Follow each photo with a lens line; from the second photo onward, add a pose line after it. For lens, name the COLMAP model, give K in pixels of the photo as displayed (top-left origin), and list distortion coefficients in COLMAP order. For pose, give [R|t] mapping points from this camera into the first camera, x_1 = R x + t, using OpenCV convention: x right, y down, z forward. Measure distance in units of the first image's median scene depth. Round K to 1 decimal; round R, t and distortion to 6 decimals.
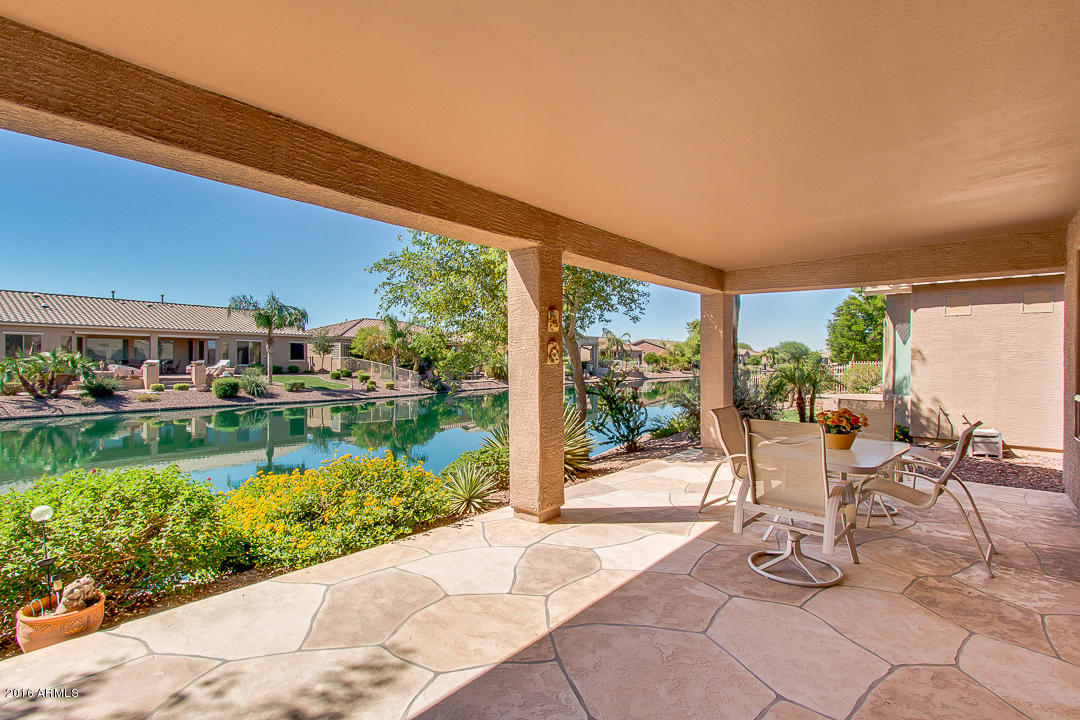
lens RADIAL K [[496.0, 0, 538.0], [0, 496.0, 363.5], [0, 0, 1]] dist [-0.001417, 0.000655]
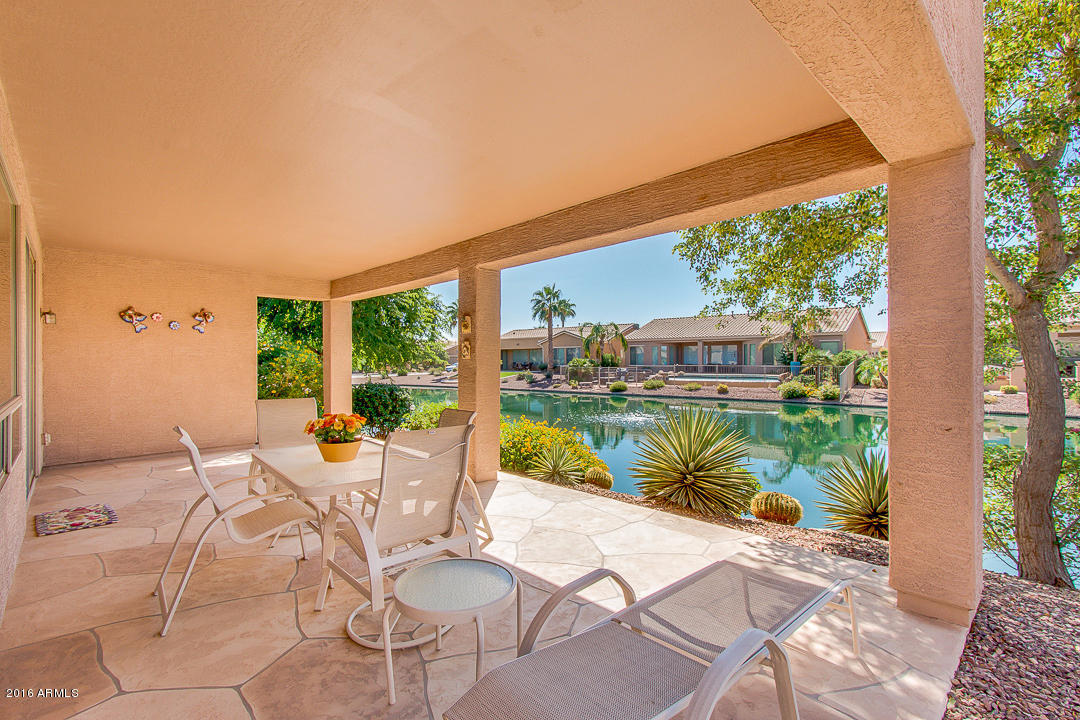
lens RADIAL K [[490.3, 0, 535.2], [0, 490.3, 364.3], [0, 0, 1]] dist [-0.000182, 0.000425]
pose [[-0.081408, 0.003128, -0.996676, 1.415119], [-0.002783, 0.999990, 0.003366, 0.011013], [0.996677, 0.003048, -0.081399, 1.427158]]
